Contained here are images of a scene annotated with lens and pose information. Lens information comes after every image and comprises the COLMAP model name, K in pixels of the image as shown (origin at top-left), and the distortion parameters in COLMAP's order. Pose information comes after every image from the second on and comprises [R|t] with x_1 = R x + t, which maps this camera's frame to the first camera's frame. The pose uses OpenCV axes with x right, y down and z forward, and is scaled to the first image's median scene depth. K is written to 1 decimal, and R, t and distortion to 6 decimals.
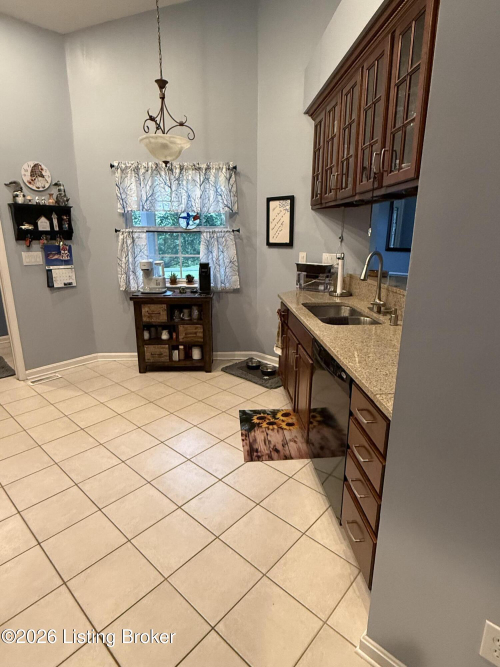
lens RADIAL K [[360.2, 0, 248.8], [0, 360.2, 332.5], [0, 0, 1]] dist [0.001379, -0.002110]
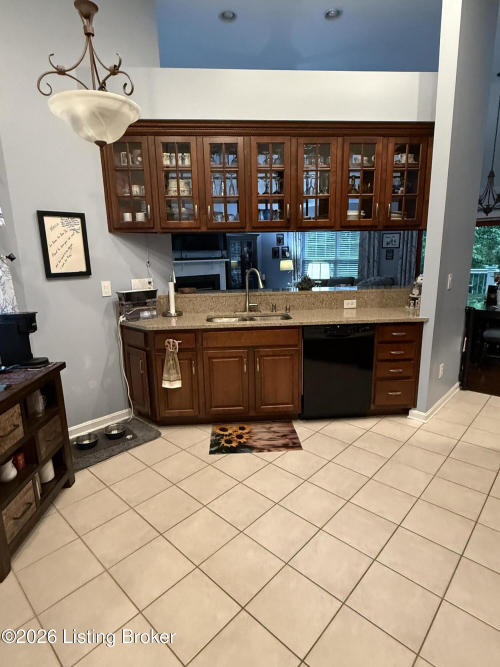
lens RADIAL K [[360.2, 0, 248.8], [0, 360.2, 332.5], [0, 0, 1]] dist [0.001379, -0.002110]
pose [[0.020830, -0.209589, 0.977568, -0.752953], [0.289543, 0.937143, 0.194752, -0.189072], [-0.956938, 0.278991, 0.080206, 0.687717]]
